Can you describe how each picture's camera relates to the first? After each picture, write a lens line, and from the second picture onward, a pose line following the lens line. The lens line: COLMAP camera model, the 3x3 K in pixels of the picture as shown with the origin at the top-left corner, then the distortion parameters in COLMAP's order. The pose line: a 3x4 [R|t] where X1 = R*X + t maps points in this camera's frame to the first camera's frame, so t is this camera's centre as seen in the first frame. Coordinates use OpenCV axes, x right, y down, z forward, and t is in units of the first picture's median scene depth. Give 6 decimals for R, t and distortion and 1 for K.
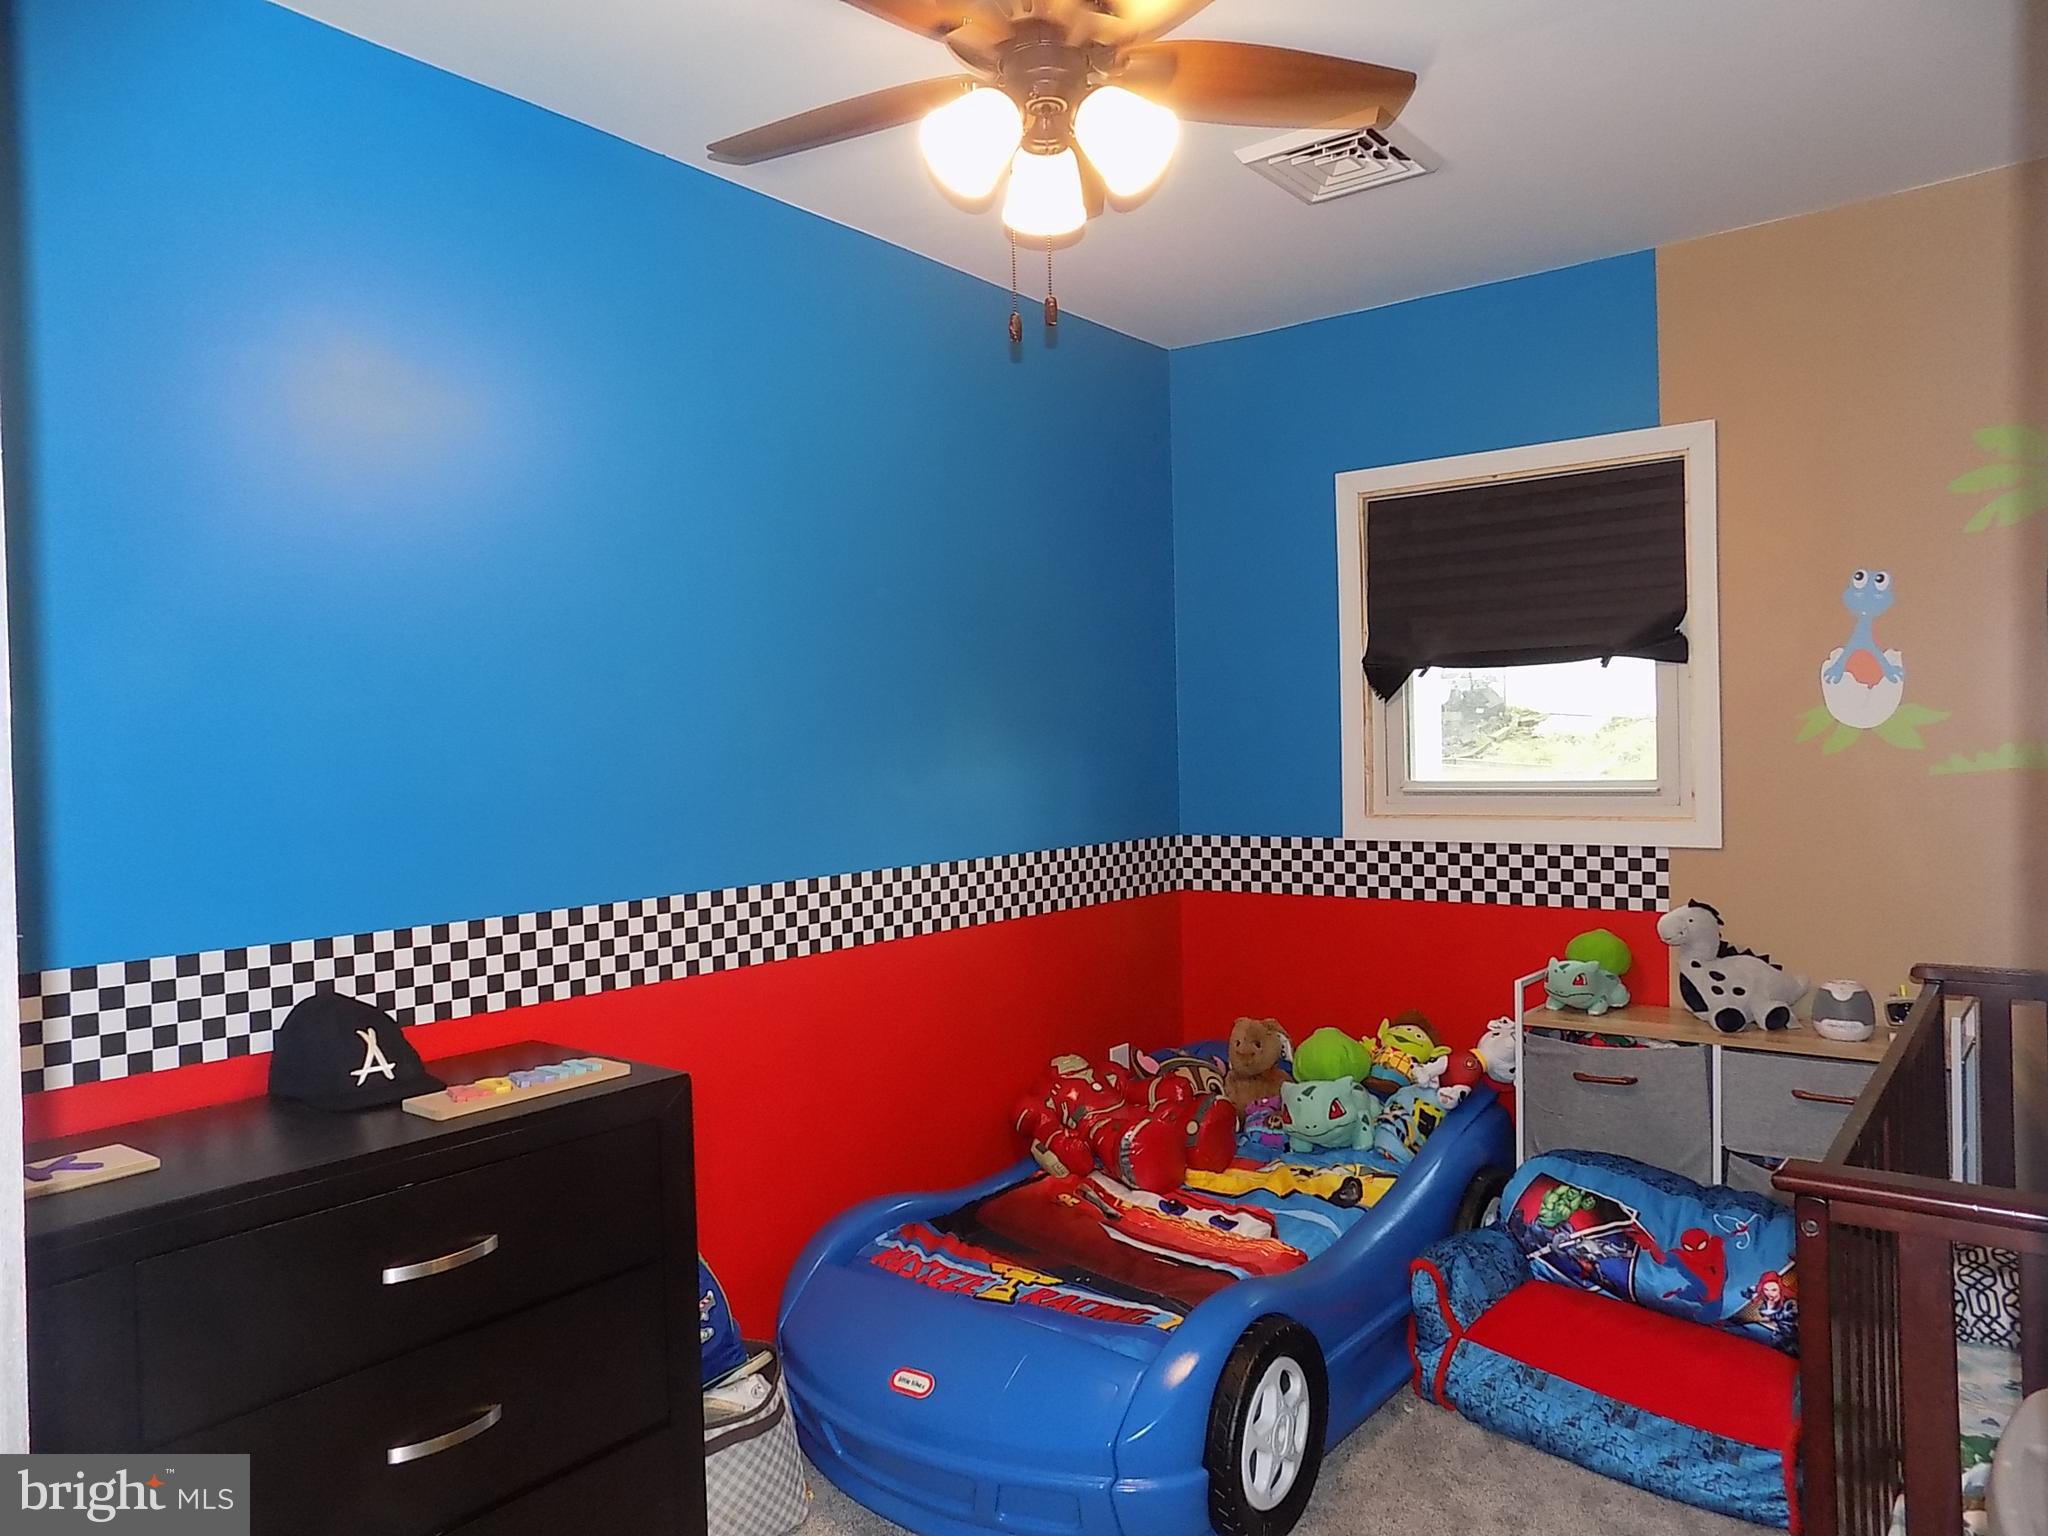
lens RADIAL K [[1389.3, 0, 1033.1], [0, 1389.3, 754.0], [0, 0, 1]] dist [-0.075218, 0.065859]
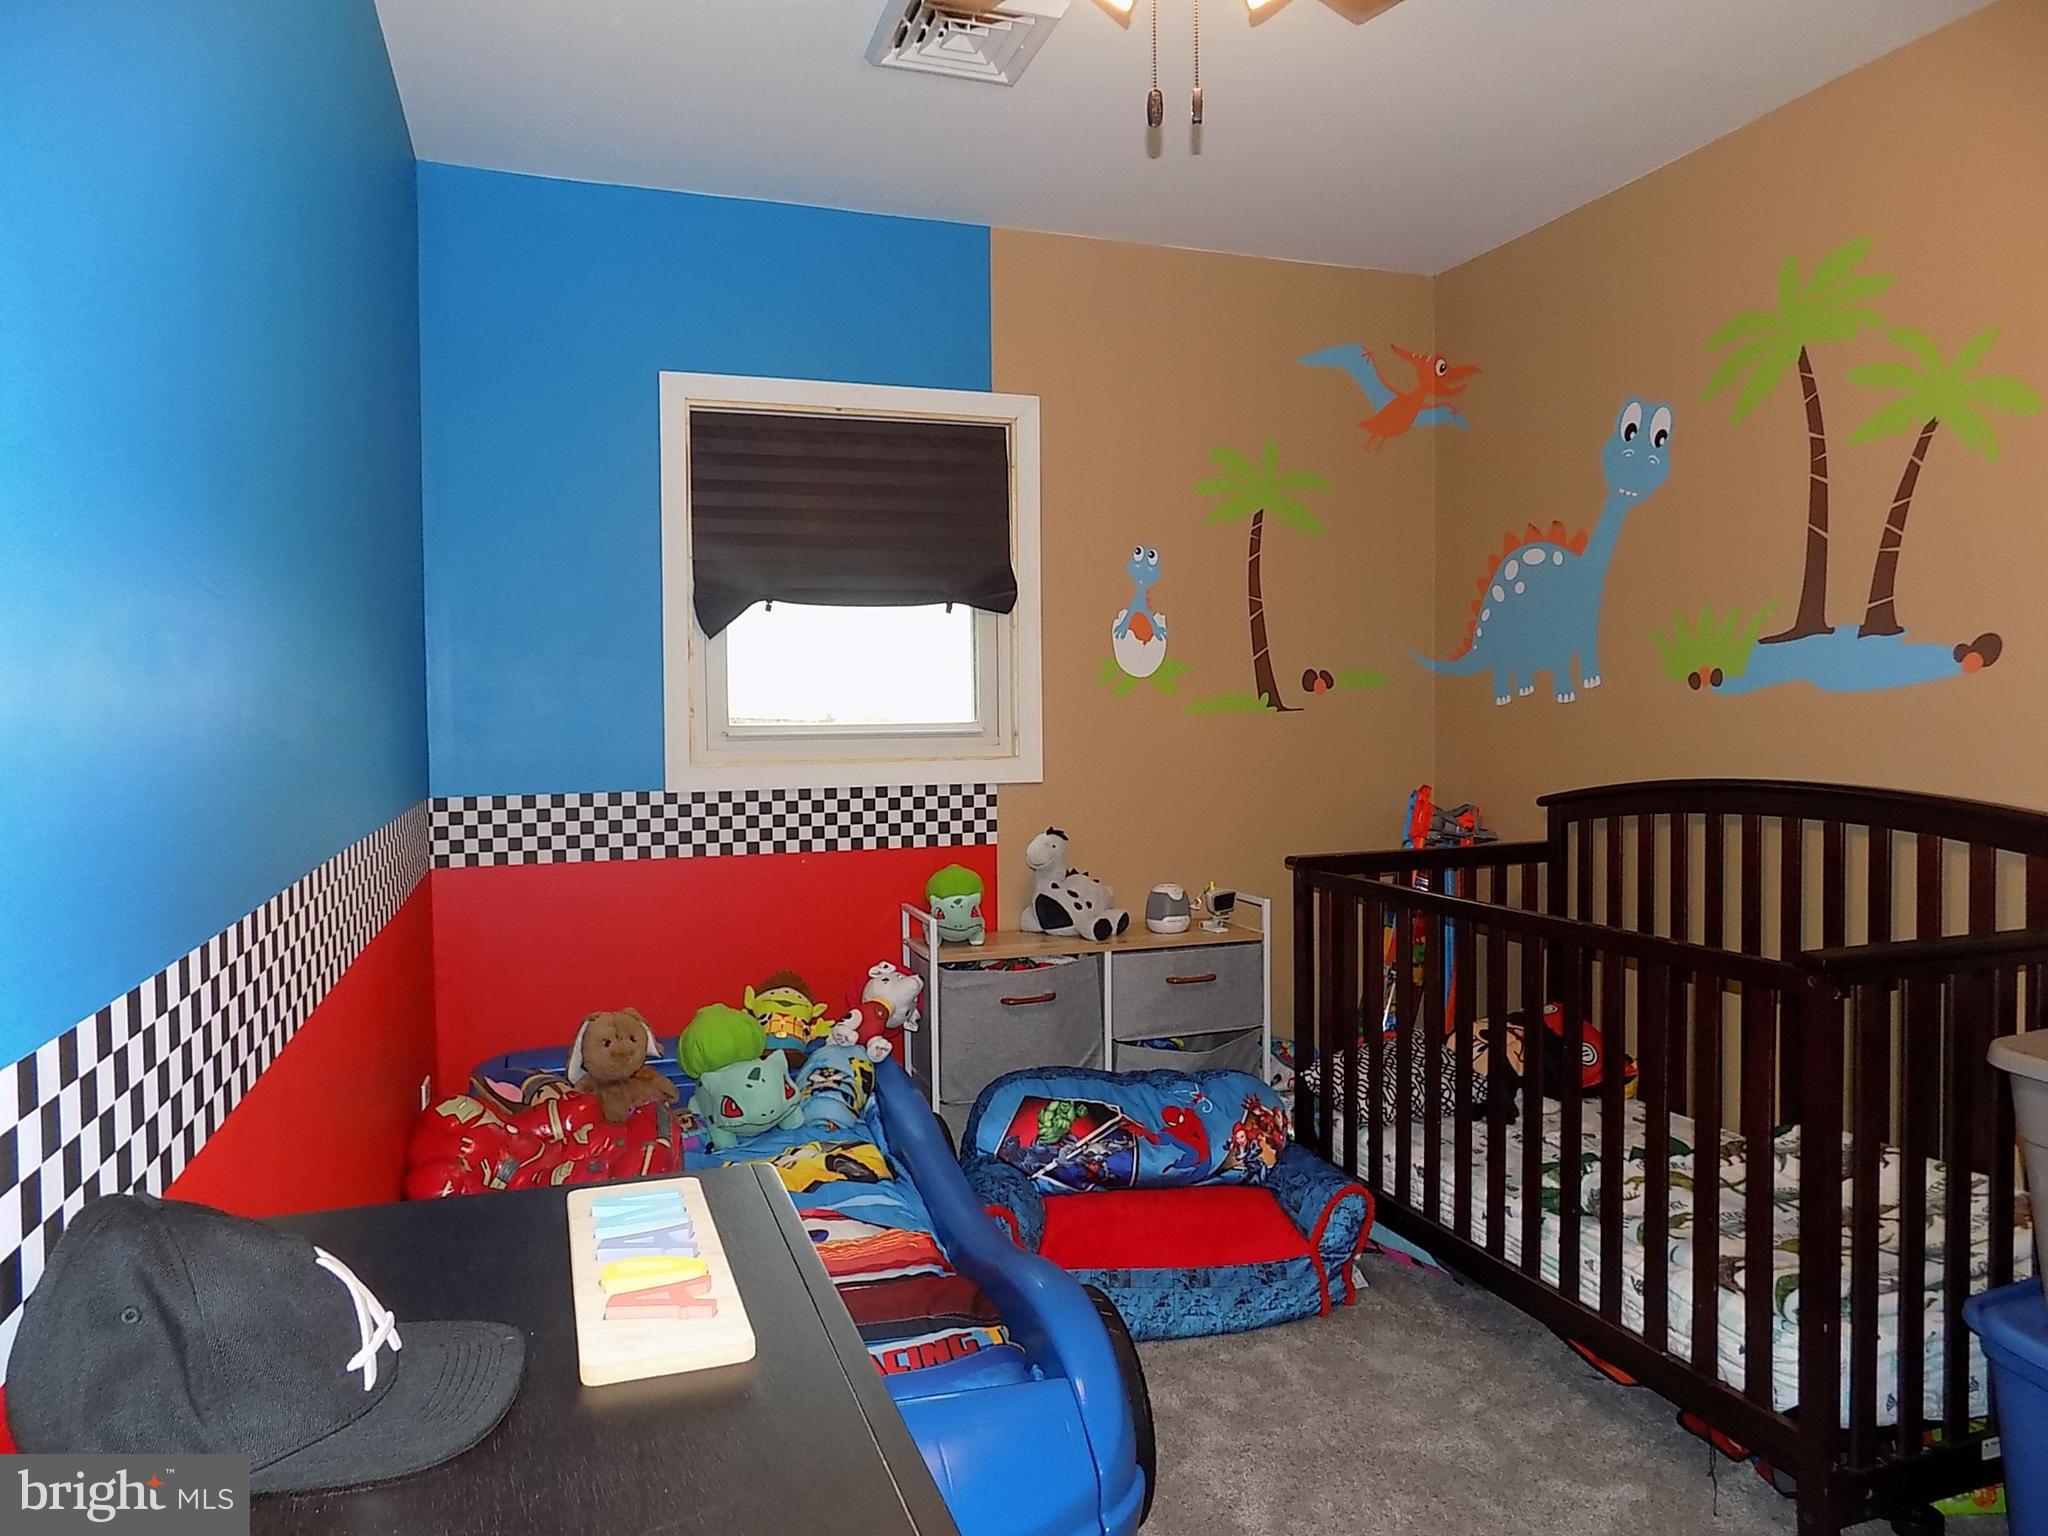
lens RADIAL K [[1389.3, 0, 1035.6], [0, 1389.3, 759.9], [0, 0, 1]] dist [-0.075218, 0.065859]
pose [[0.535454, -0.012331, 0.844474, -0.476104], [0.001926, 0.999909, 0.013380, 0.037185], [-0.844562, -0.005538, 0.535429, 0.416843]]
